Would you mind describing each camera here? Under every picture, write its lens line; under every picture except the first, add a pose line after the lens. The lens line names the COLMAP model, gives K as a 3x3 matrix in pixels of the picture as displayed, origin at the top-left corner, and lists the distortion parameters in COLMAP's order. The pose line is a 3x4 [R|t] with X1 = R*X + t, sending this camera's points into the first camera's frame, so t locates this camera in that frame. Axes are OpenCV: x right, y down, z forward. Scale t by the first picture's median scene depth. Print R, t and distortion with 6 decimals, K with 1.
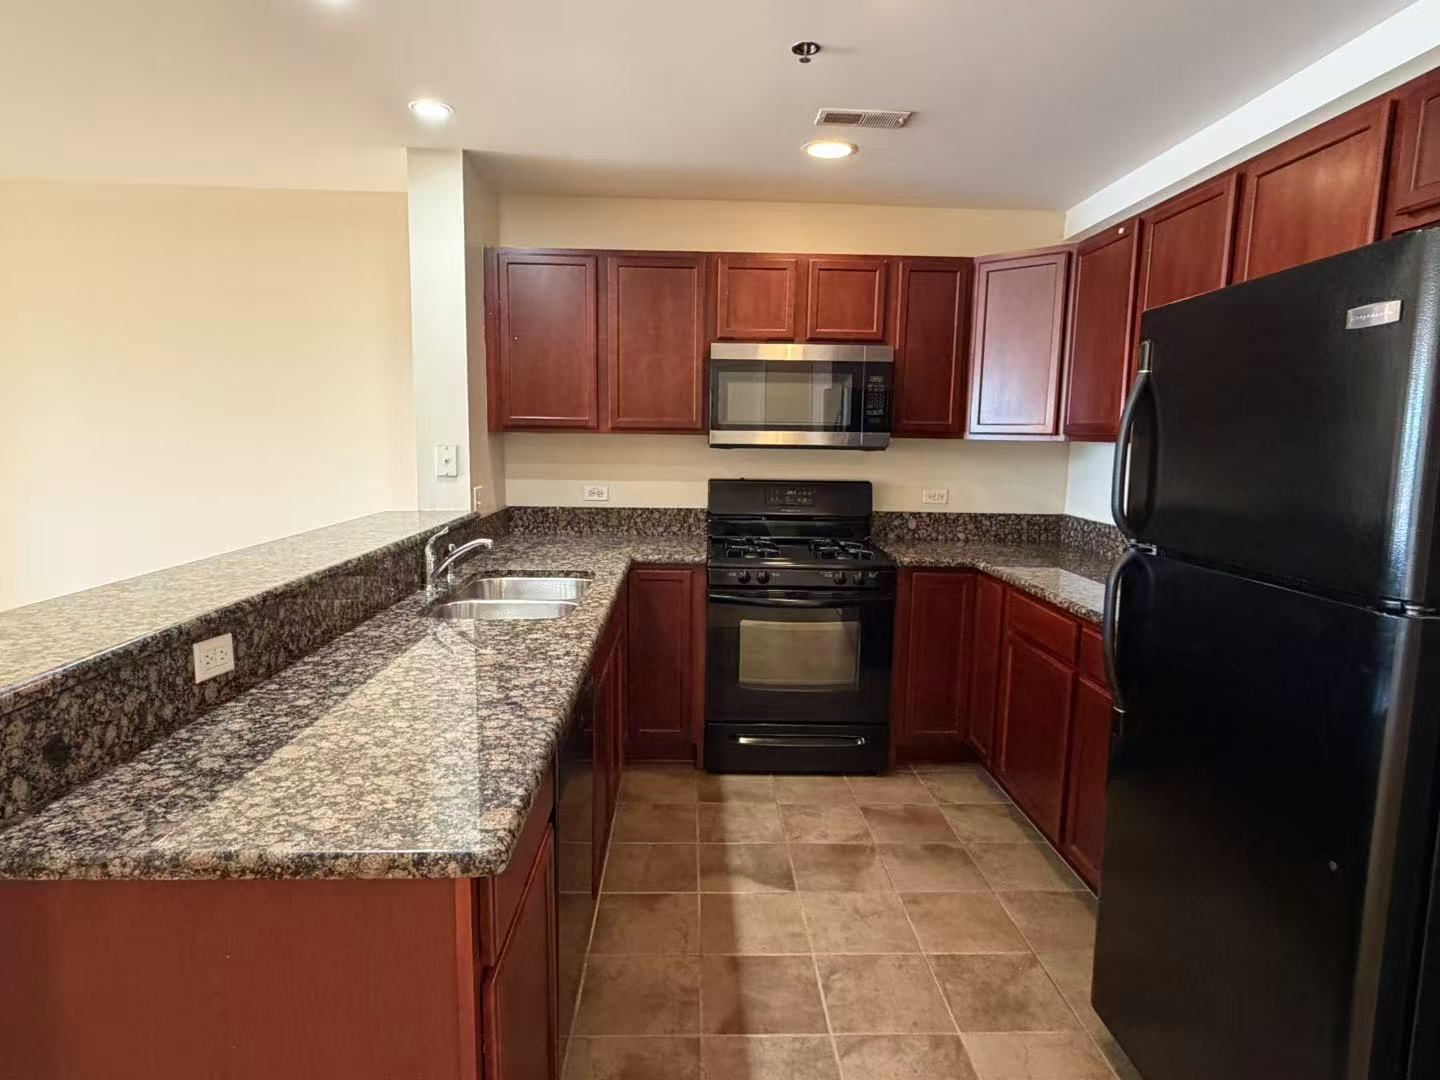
lens RADIAL K [[822.2, 0, 720.0], [0, 822.2, 540.0], [0, 0, 1]] dist [-0.000611, 0.000138]
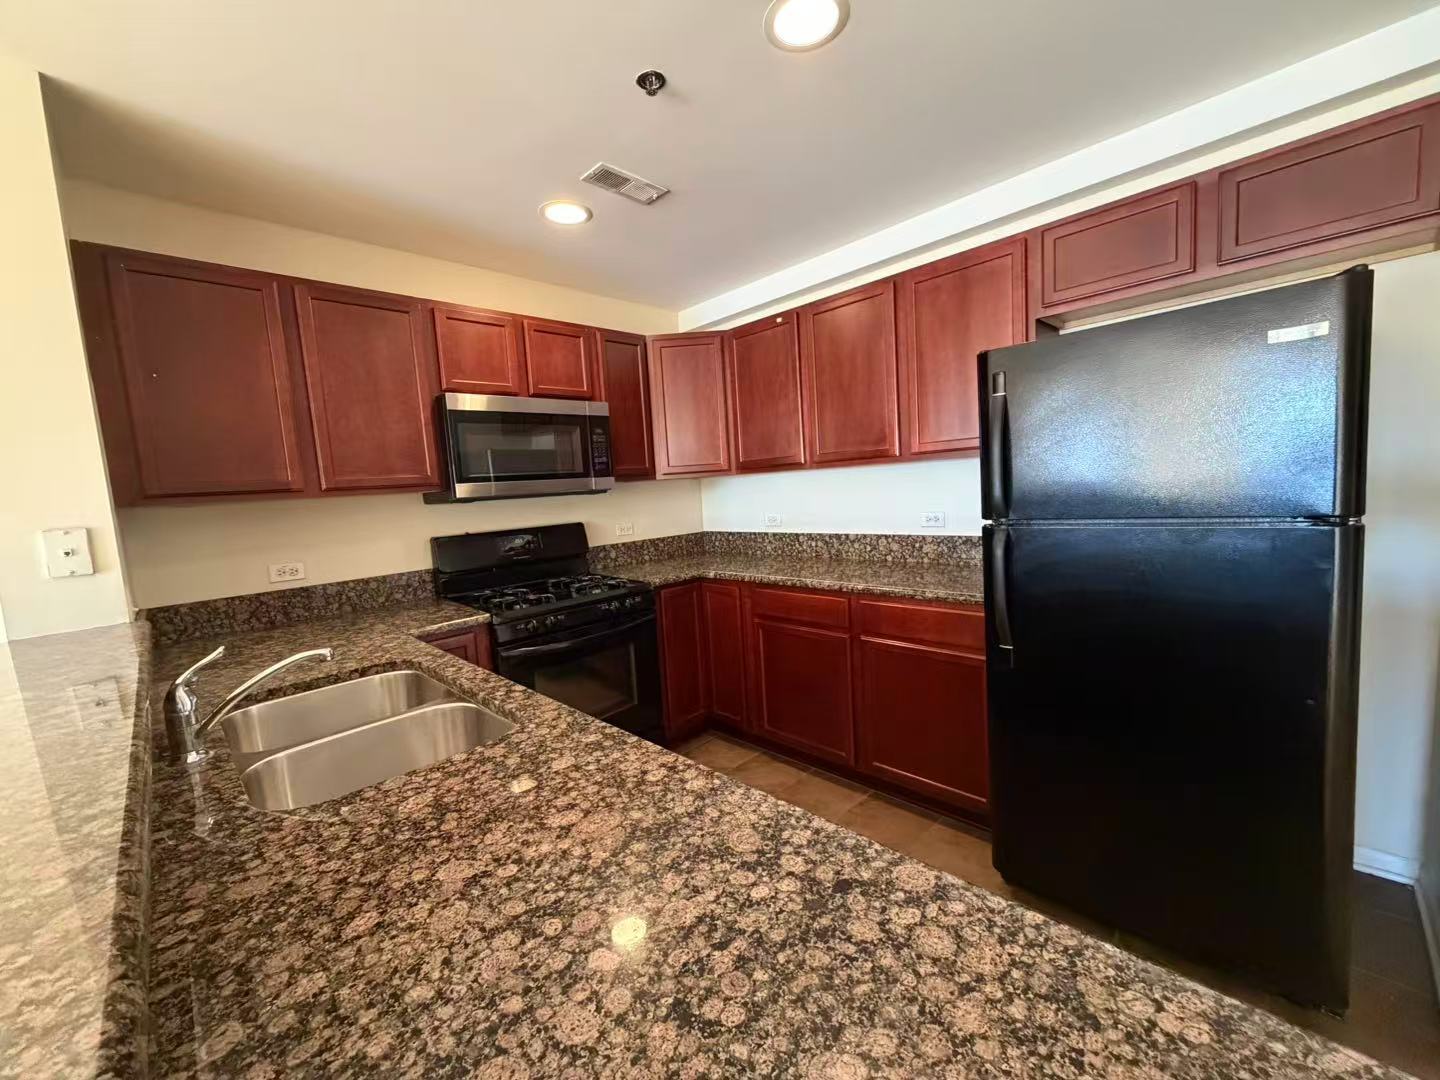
lens RADIAL K [[572.2, 0, 712.8], [0, 572.2, 539.5], [0, 0, 1]] dist [0.000553, -0.000012]
pose [[0.734128, -0.127707, 0.666894, -0.242274], [0.163428, 0.986514, 0.009009, -0.027271], [-0.659051, 0.102375, 0.745098, 0.316152]]
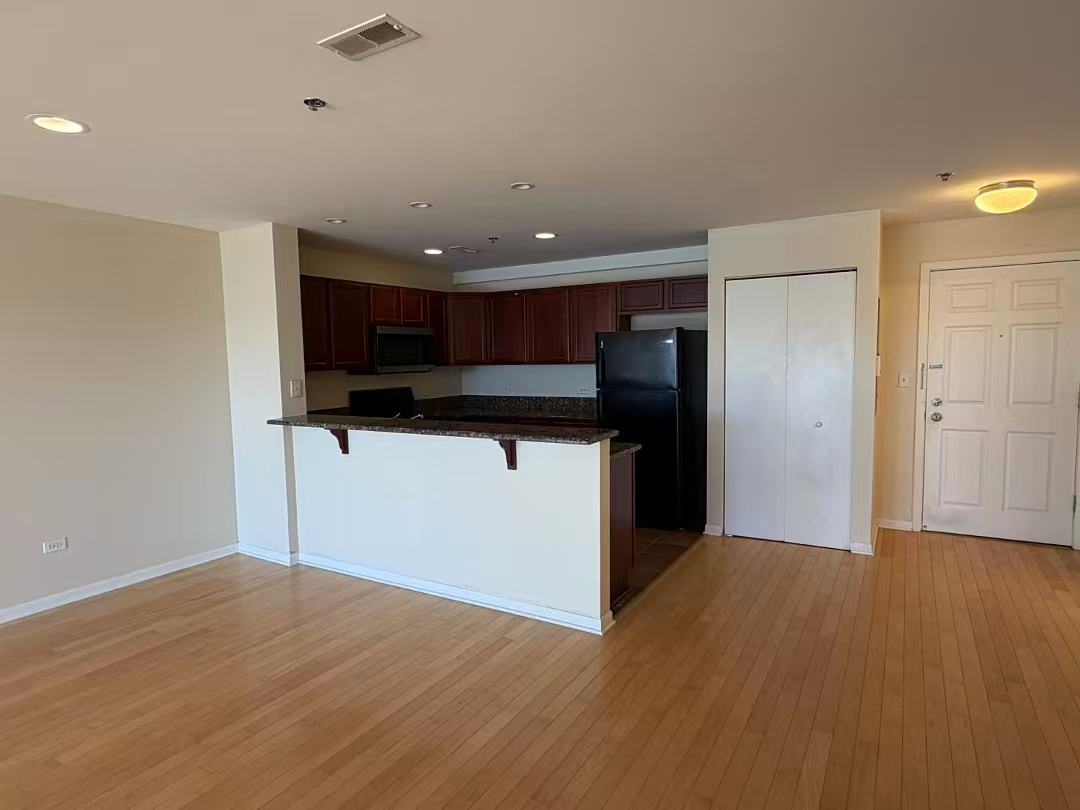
lens RADIAL K [[616.6, 0, 540.0], [0, 616.6, 405.0], [0, 0, 1]] dist [-0.000611, 0.000138]
pose [[0.531766, -0.095837, 0.841451, -1.129668], [0.138719, 0.990014, 0.025091, -0.018495], [-0.835453, 0.103383, 0.539750, -0.188445]]
